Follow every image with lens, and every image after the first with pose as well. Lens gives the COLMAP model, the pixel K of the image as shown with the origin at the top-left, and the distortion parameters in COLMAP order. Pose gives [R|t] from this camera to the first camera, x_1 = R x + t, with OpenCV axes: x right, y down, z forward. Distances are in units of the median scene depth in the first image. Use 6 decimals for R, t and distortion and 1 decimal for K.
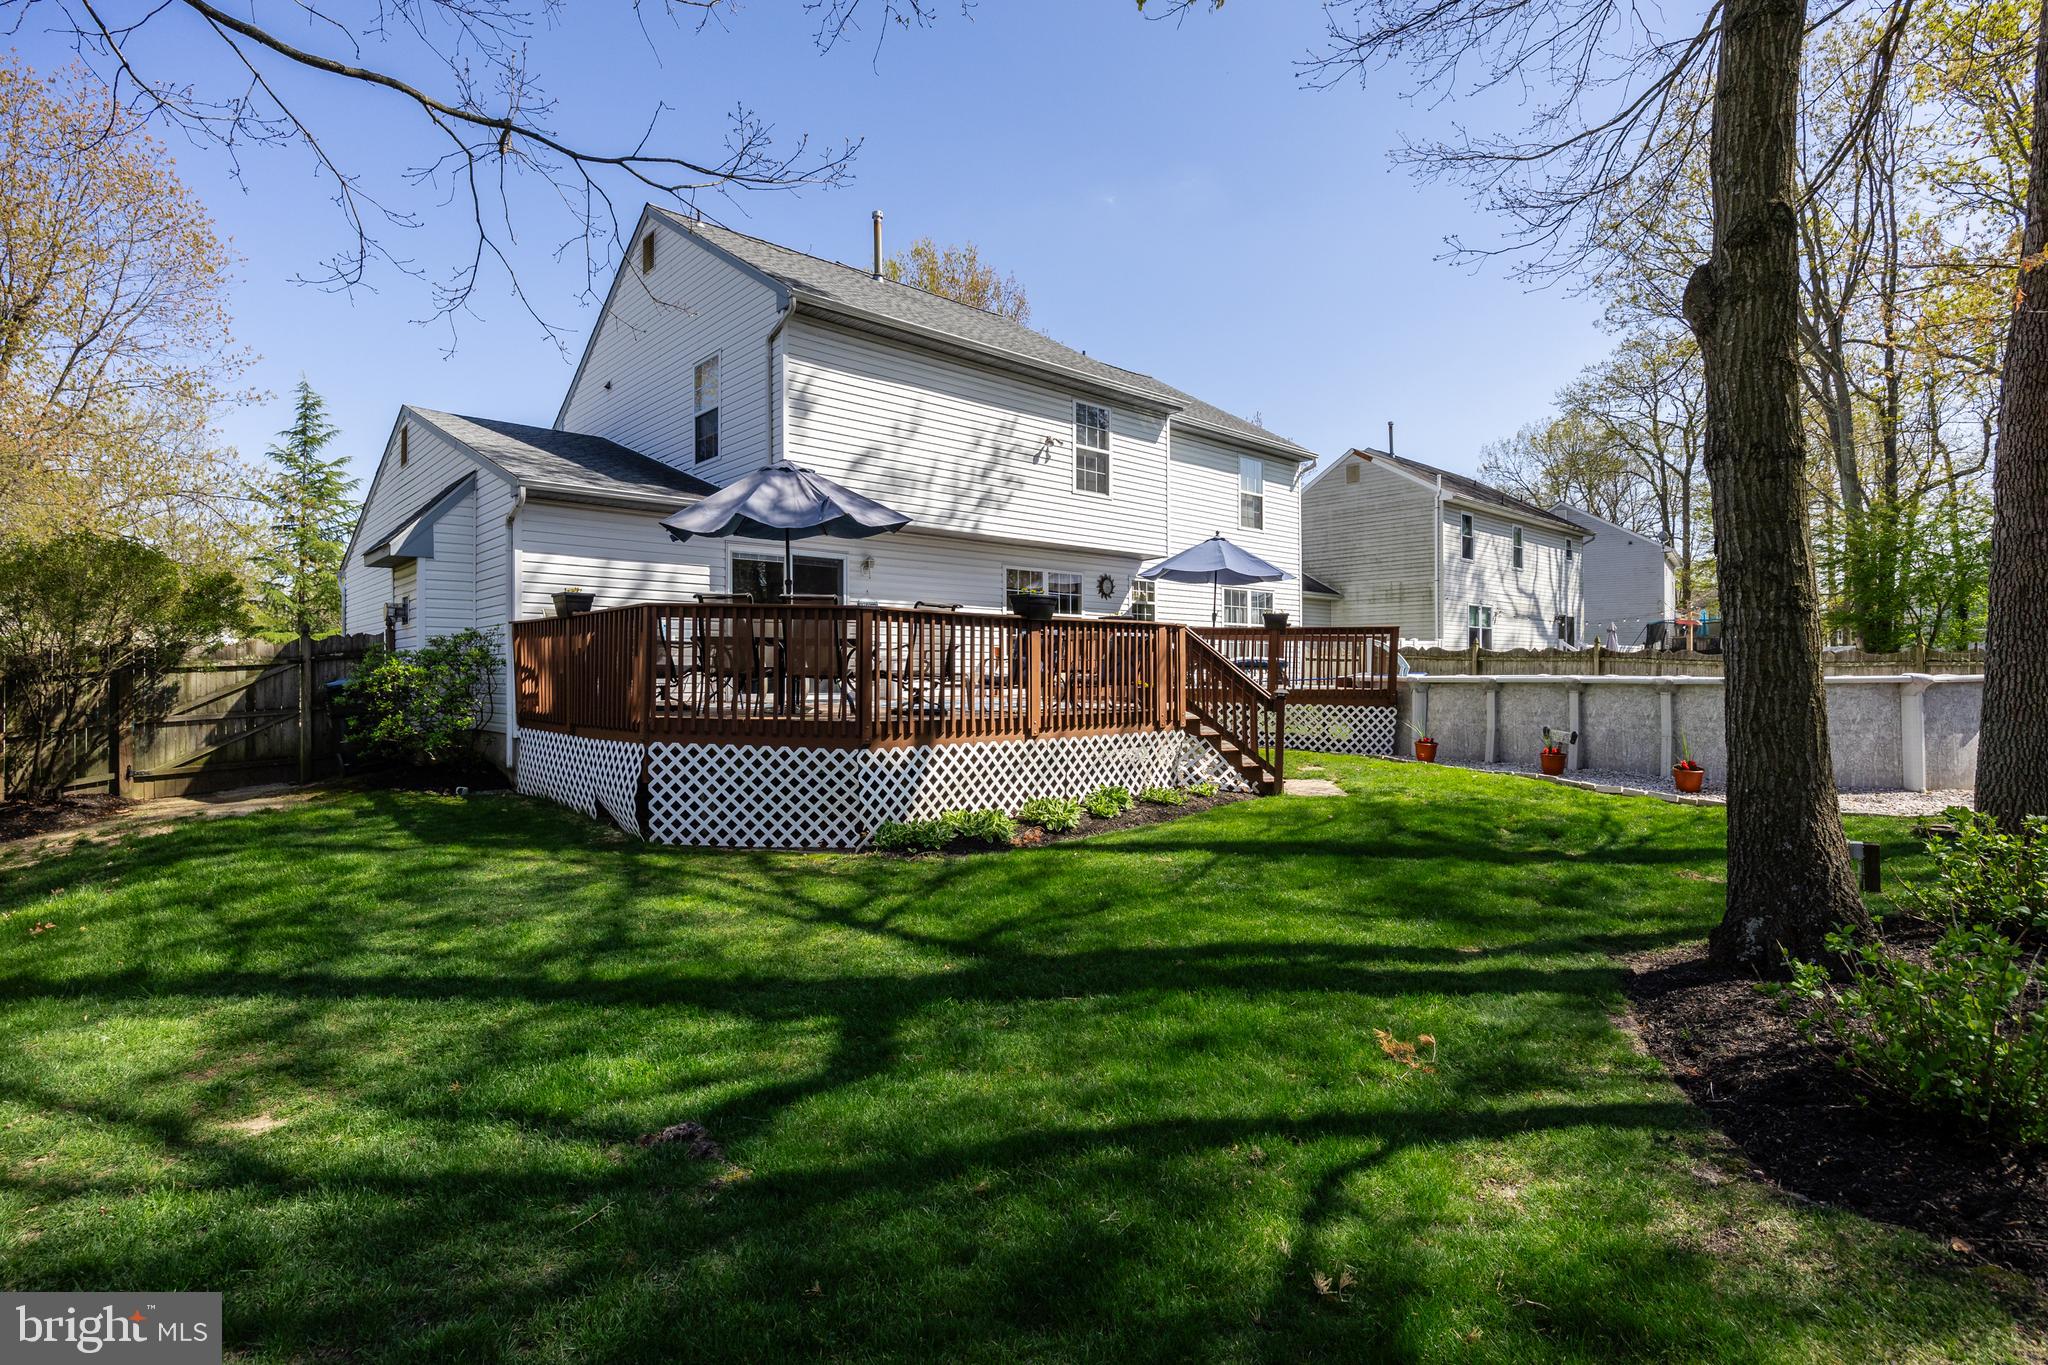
lens RADIAL K [[1089.1, 0, 1024.0], [0, 1089.1, 682.5], [0, 0, 1]] dist [0.000510, 0.000084]
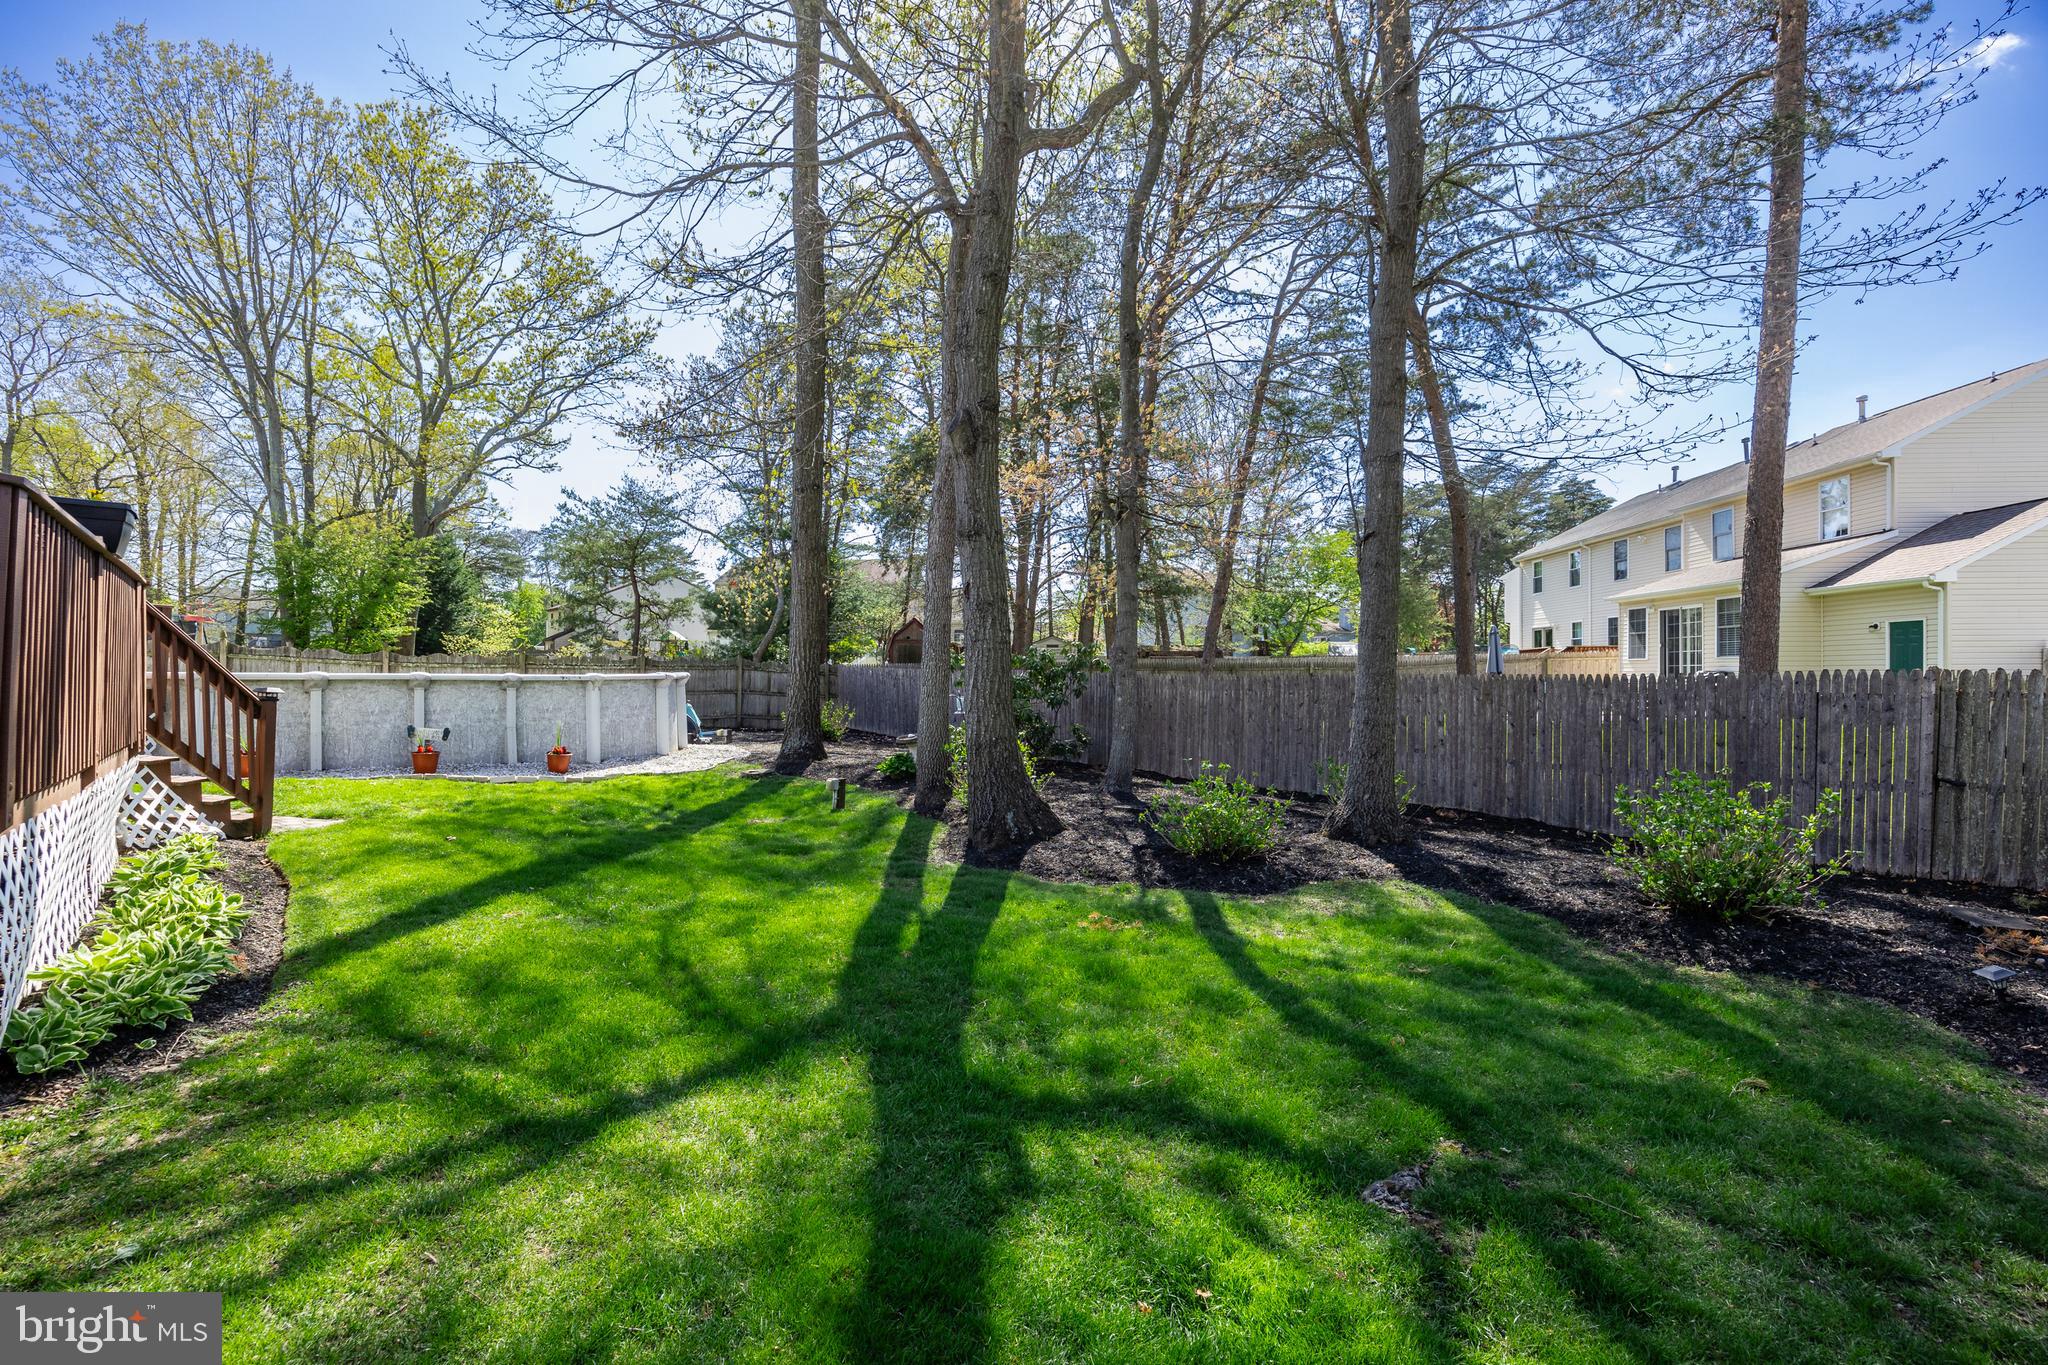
lens RADIAL K [[928.8, 0, 1024.0], [0, 928.8, 682.5], [0, 0, 1]] dist [-0.000745, -0.000081]
pose [[-0.074187, 0.001015, 0.997244, -0.413289], [-0.002929, 0.999995, -0.001236, 0.001652], [-0.997240, -0.003012, -0.074183, 0.540182]]
